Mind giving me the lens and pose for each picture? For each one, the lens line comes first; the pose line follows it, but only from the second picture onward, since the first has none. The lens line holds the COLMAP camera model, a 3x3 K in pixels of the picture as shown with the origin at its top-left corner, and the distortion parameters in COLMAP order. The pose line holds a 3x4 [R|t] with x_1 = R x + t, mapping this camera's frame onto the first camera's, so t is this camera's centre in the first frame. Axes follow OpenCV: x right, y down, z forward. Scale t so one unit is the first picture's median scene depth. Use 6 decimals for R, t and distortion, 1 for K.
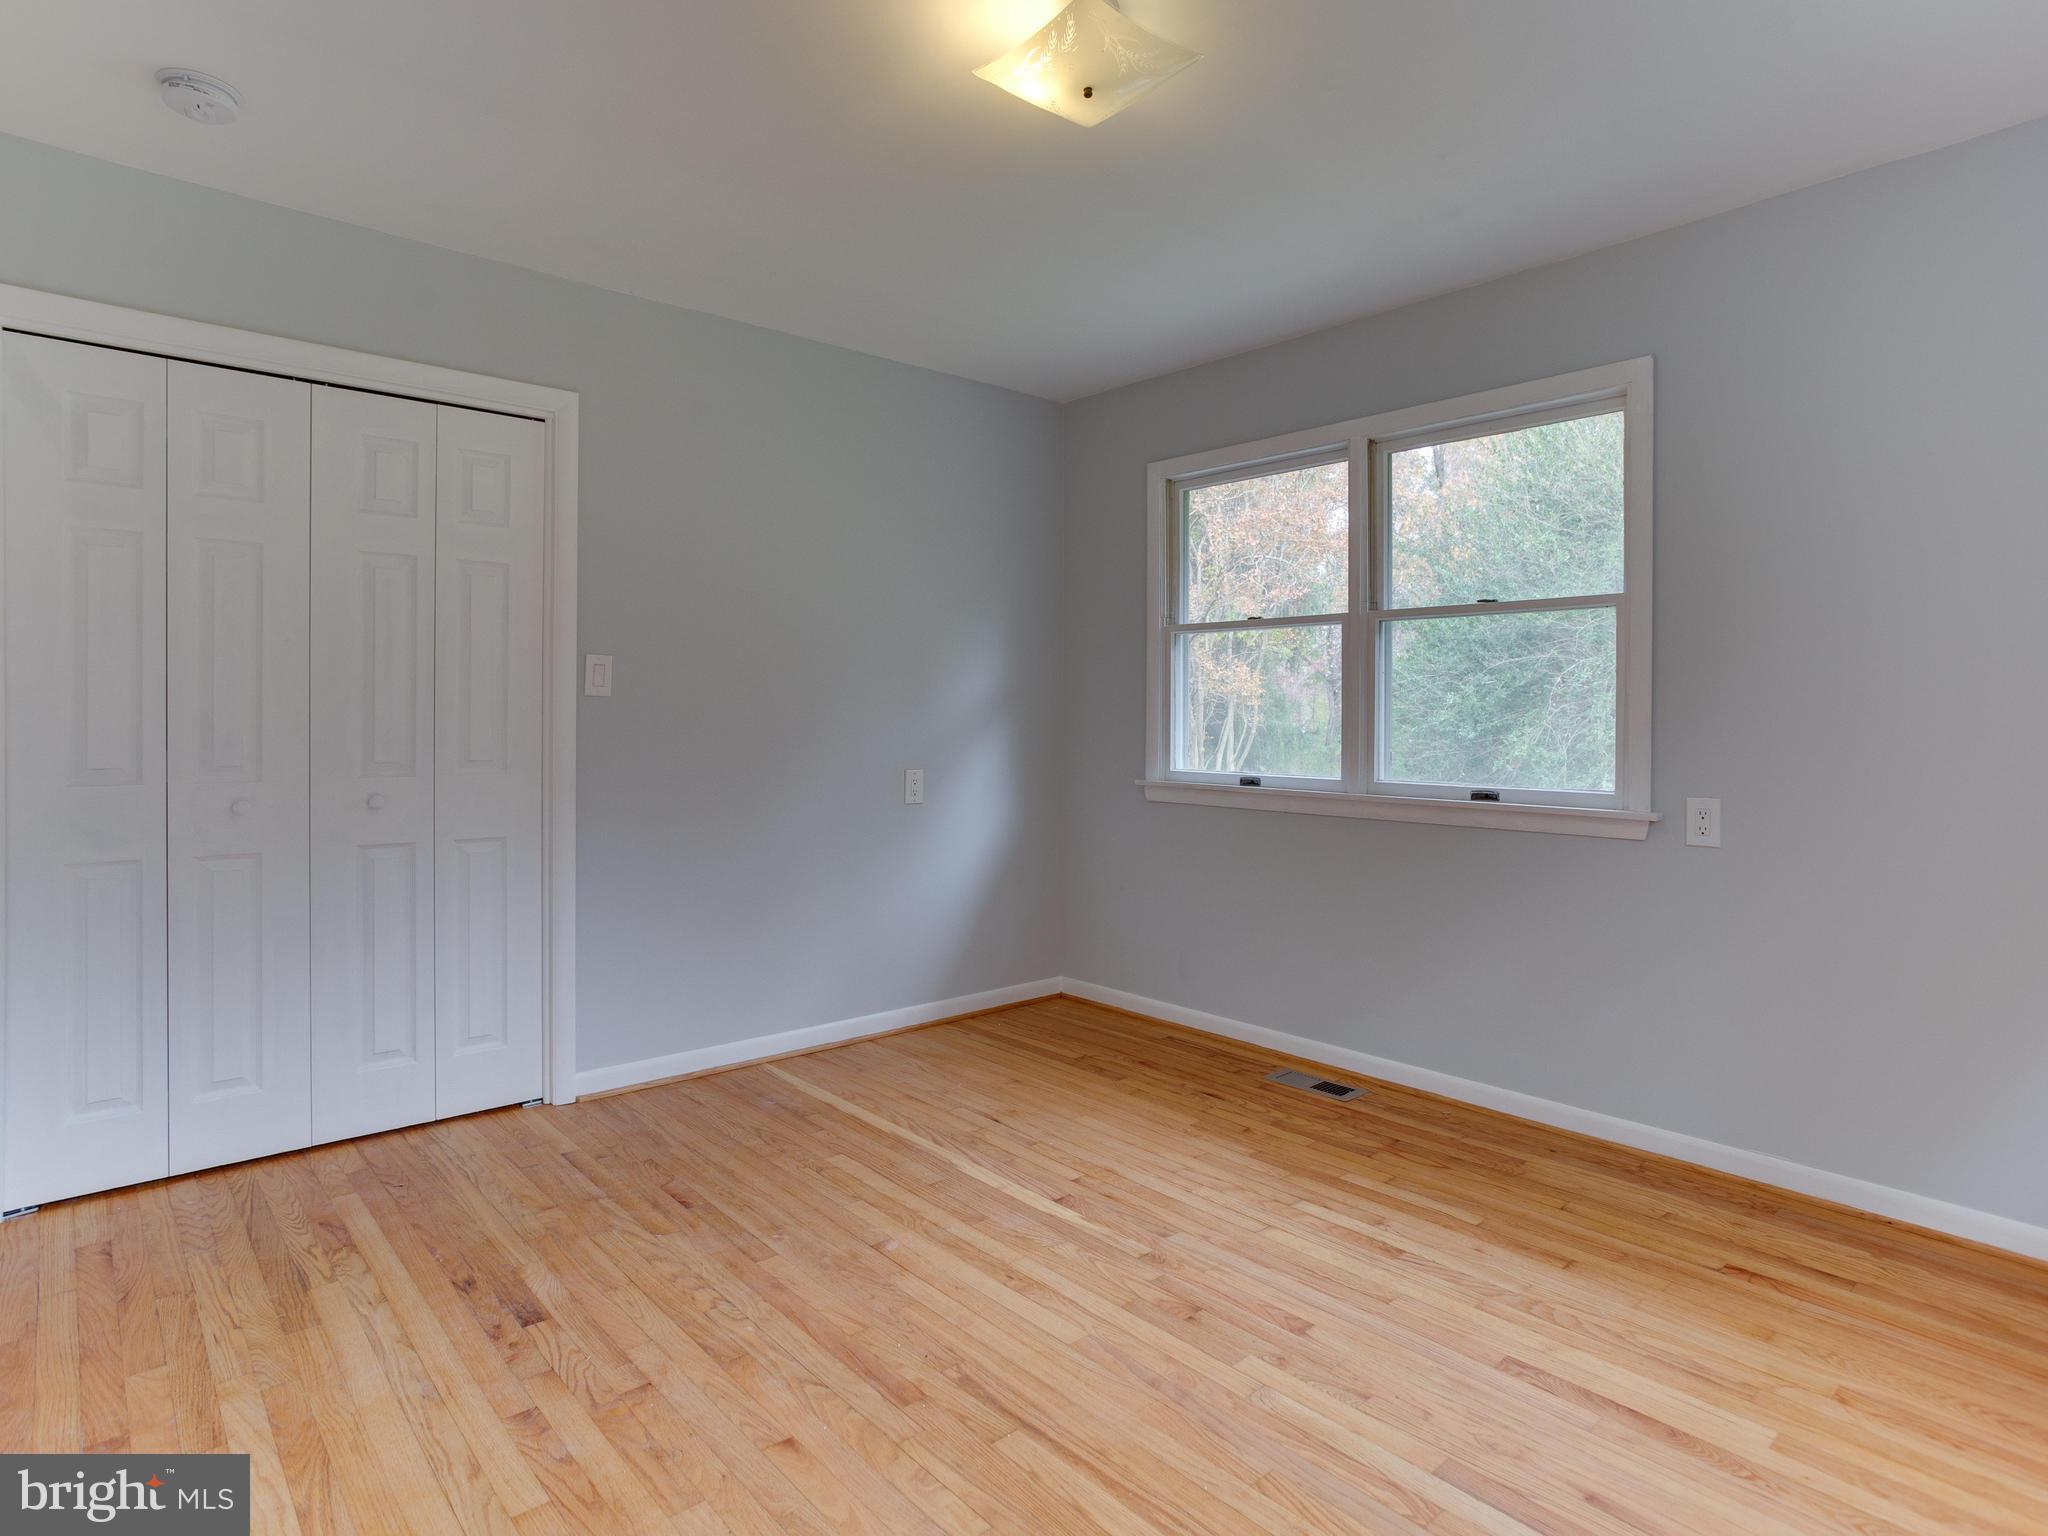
lens RADIAL K [[1135.8, 0, 1007.7], [0, 1135.8, 747.7], [0, 0, 1]] dist [-0.042816, 0.025967]
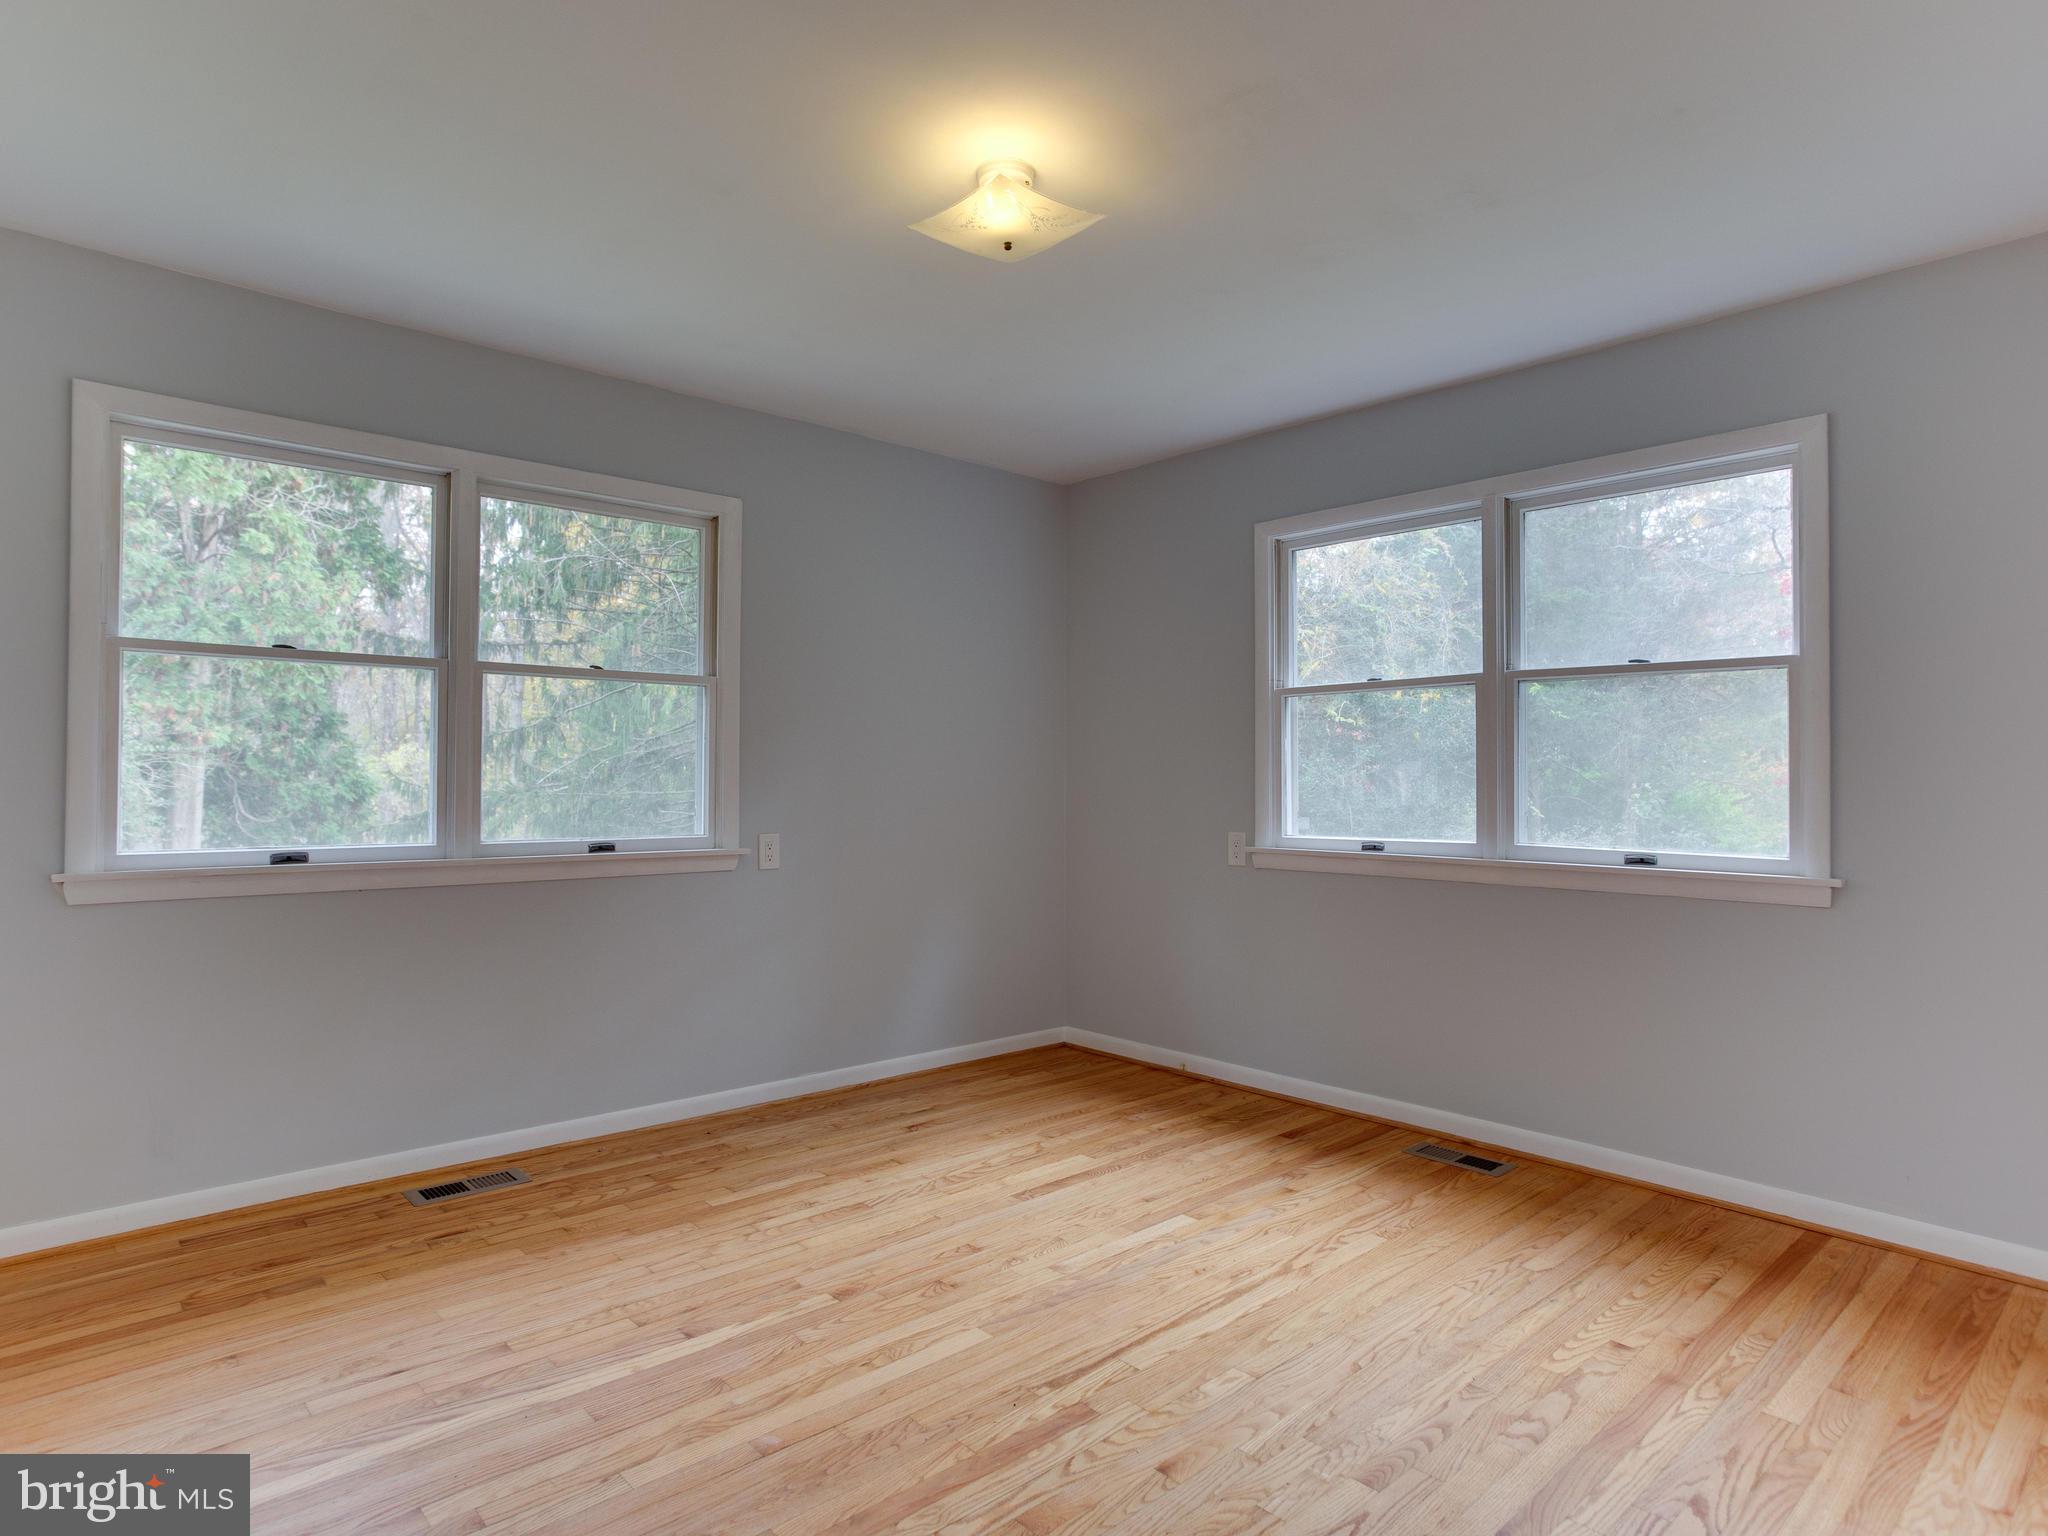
lens RADIAL K [[1135.8, 0, 1031.4], [0, 1135.8, 774.7], [0, 0, 1]] dist [-0.042816, 0.025967]
pose [[-0.026787, -0.003058, 0.999636, -0.786123], [0.020828, 0.999777, 0.003616, -0.026675], [-0.999424, 0.020917, -0.026718, 0.717581]]
